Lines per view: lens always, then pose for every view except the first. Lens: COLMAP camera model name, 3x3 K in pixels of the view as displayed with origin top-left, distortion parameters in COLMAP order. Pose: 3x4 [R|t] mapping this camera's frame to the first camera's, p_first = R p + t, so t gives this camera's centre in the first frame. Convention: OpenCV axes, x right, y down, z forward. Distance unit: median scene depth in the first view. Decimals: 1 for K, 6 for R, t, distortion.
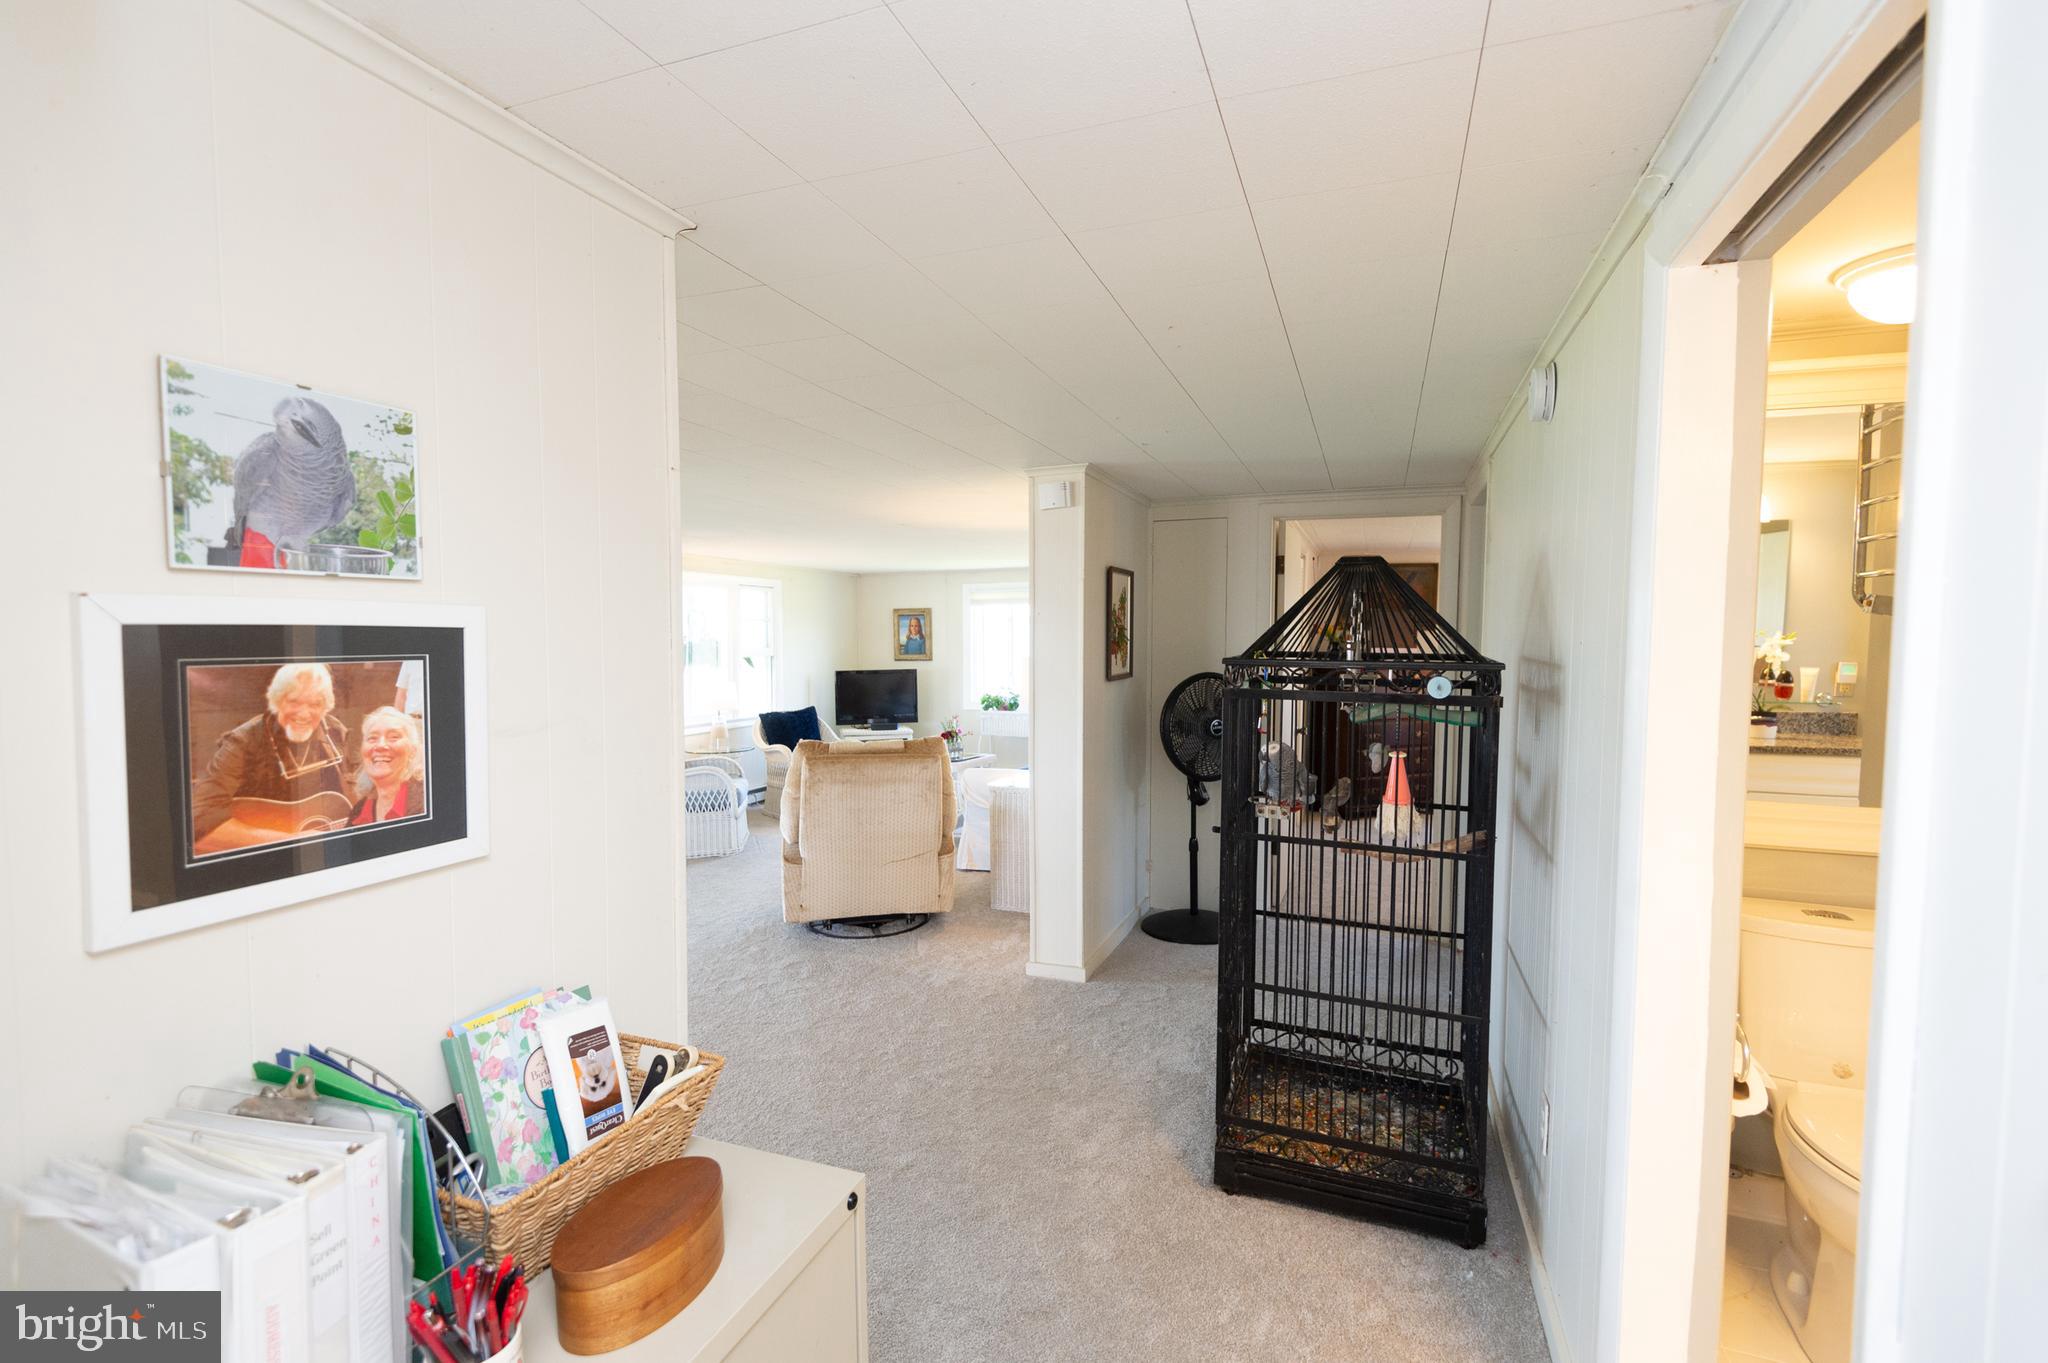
lens RADIAL K [[927.0, 0, 1001.6], [0, 927.0, 677.2], [0, 0, 1]] dist [0.012573, -0.006835]
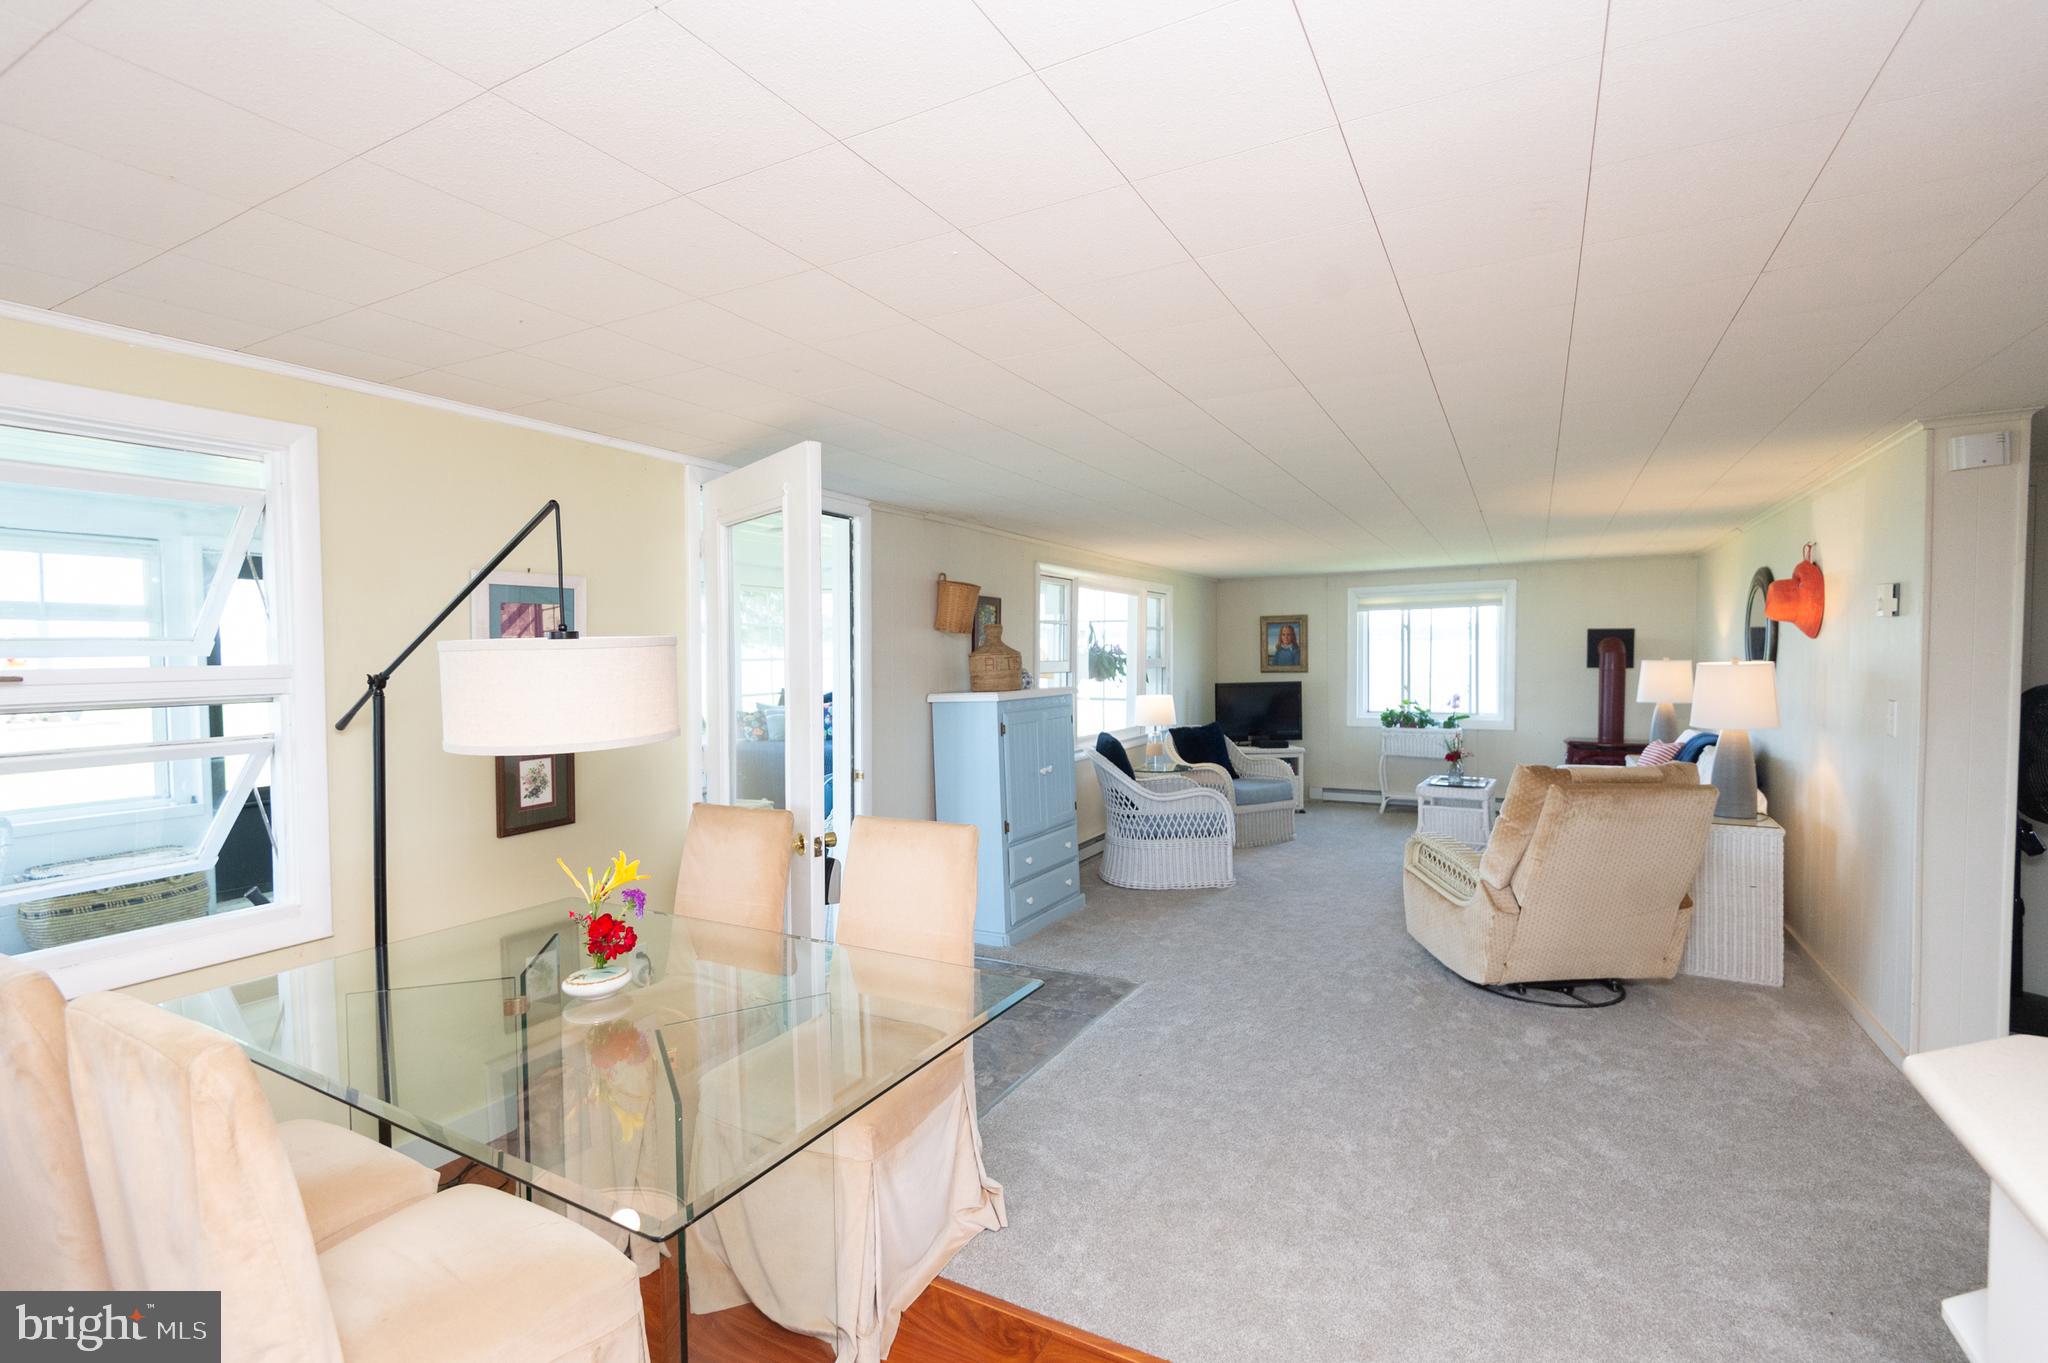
lens RADIAL K [[927.0, 0, 997.4], [0, 927.0, 668.1], [0, 0, 1]] dist [0.012573, -0.006835]
pose [[0.988577, 0.000549, -0.150712, -0.256868], [-0.004256, 0.999696, -0.024280, 0.001777], [0.150653, 0.024644, 0.988279, 0.049306]]
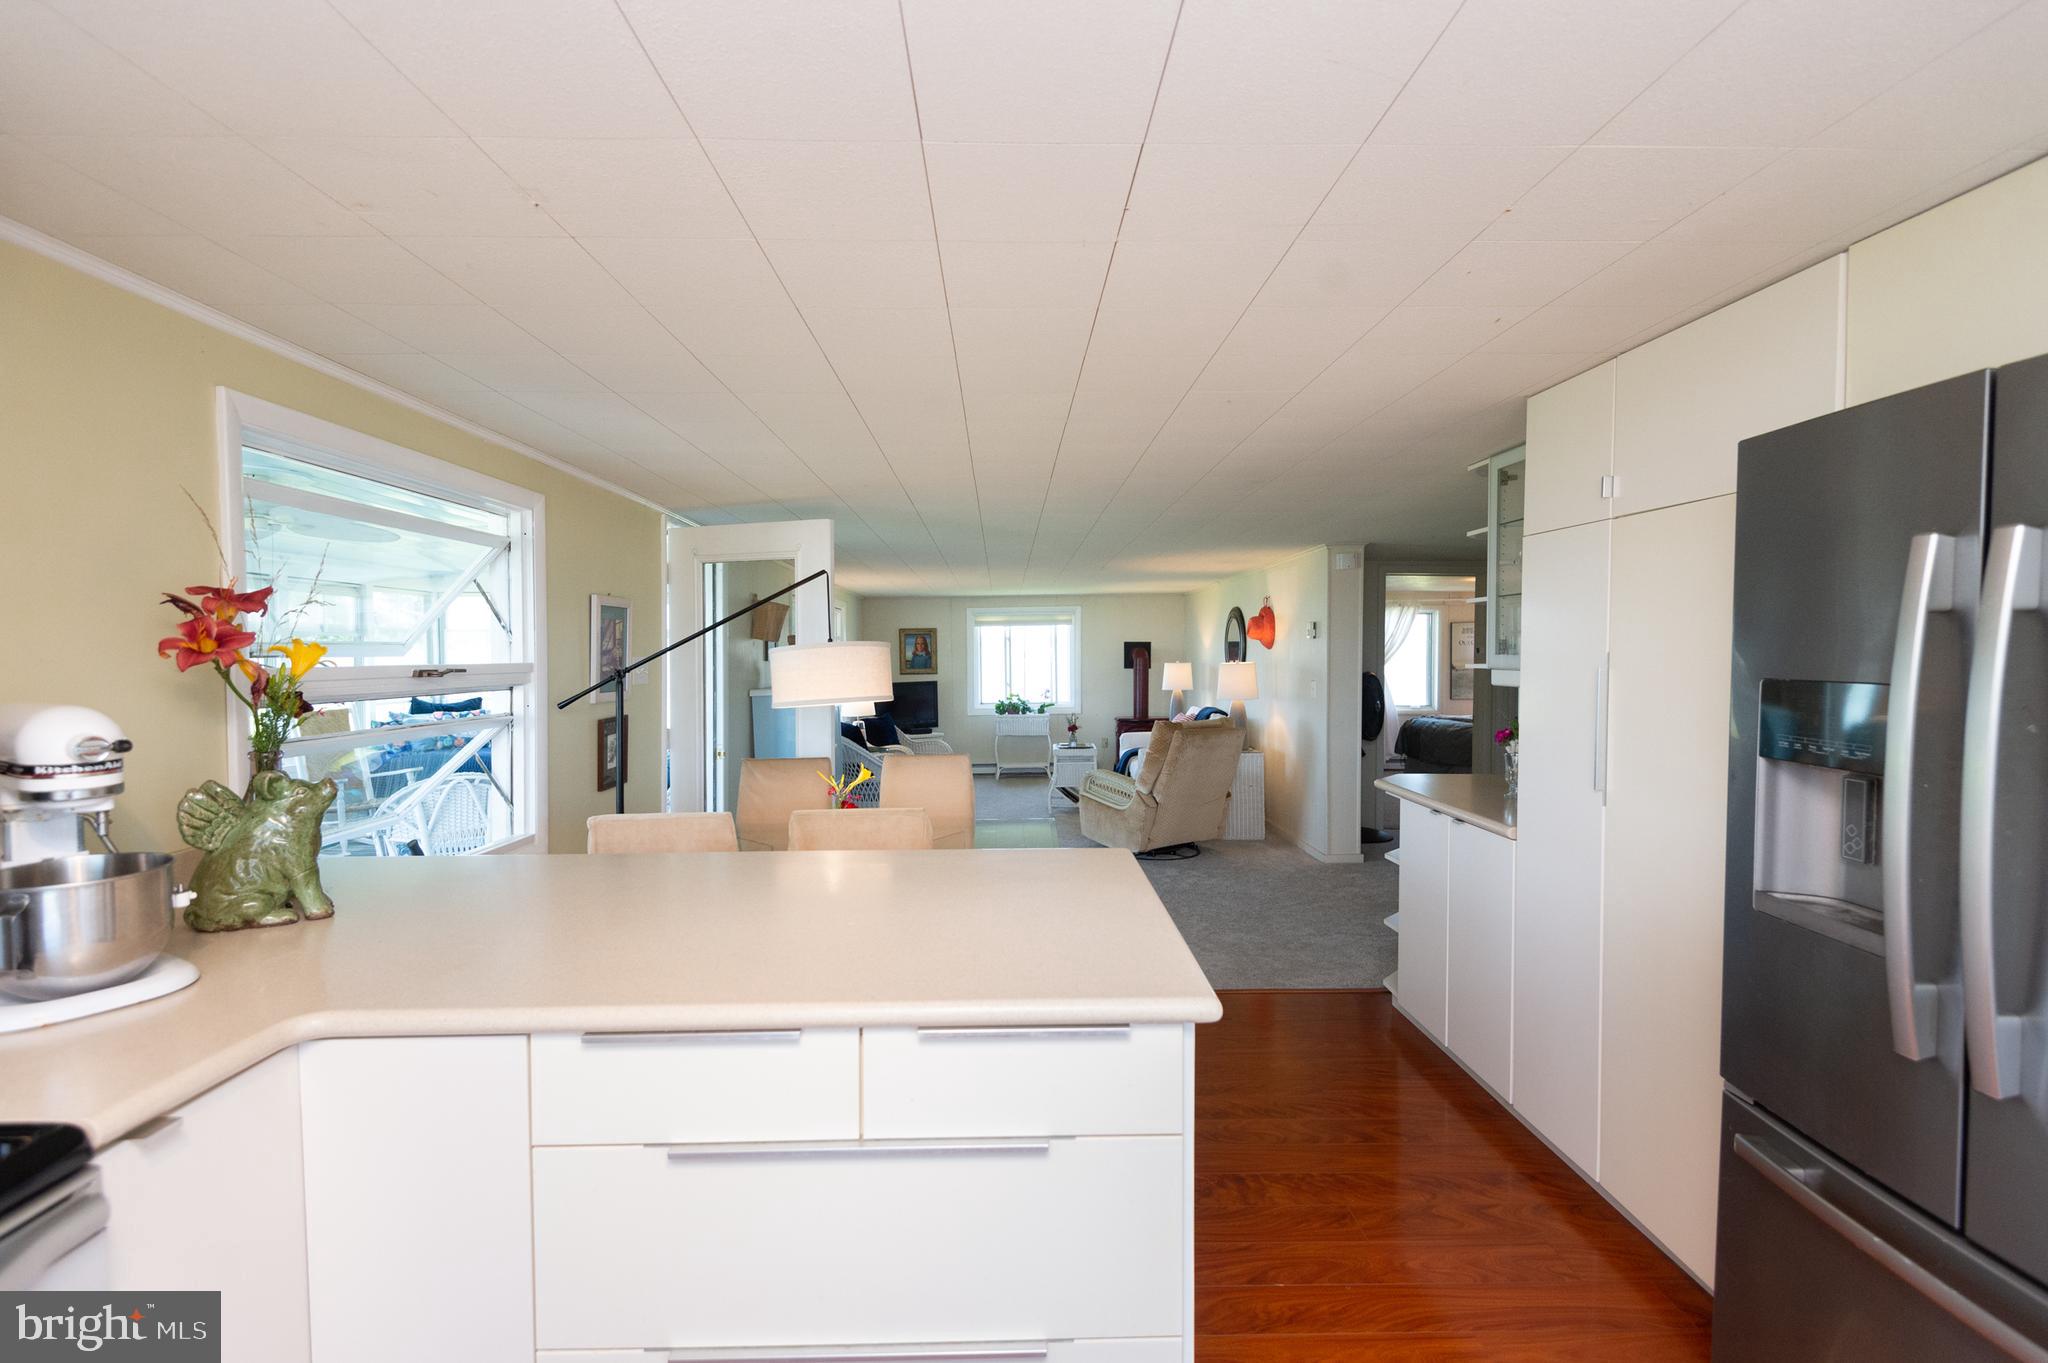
lens RADIAL K [[927.0, 0, 1013.1], [0, 927.0, 678.7], [0, 0, 1]] dist [0.012573, -0.006835]
pose [[0.929595, -0.009030, 0.368472, -0.441914], [0.016616, 0.999710, -0.017419, 0.010750], [-0.368208, 0.022315, 0.929476, -0.117105]]
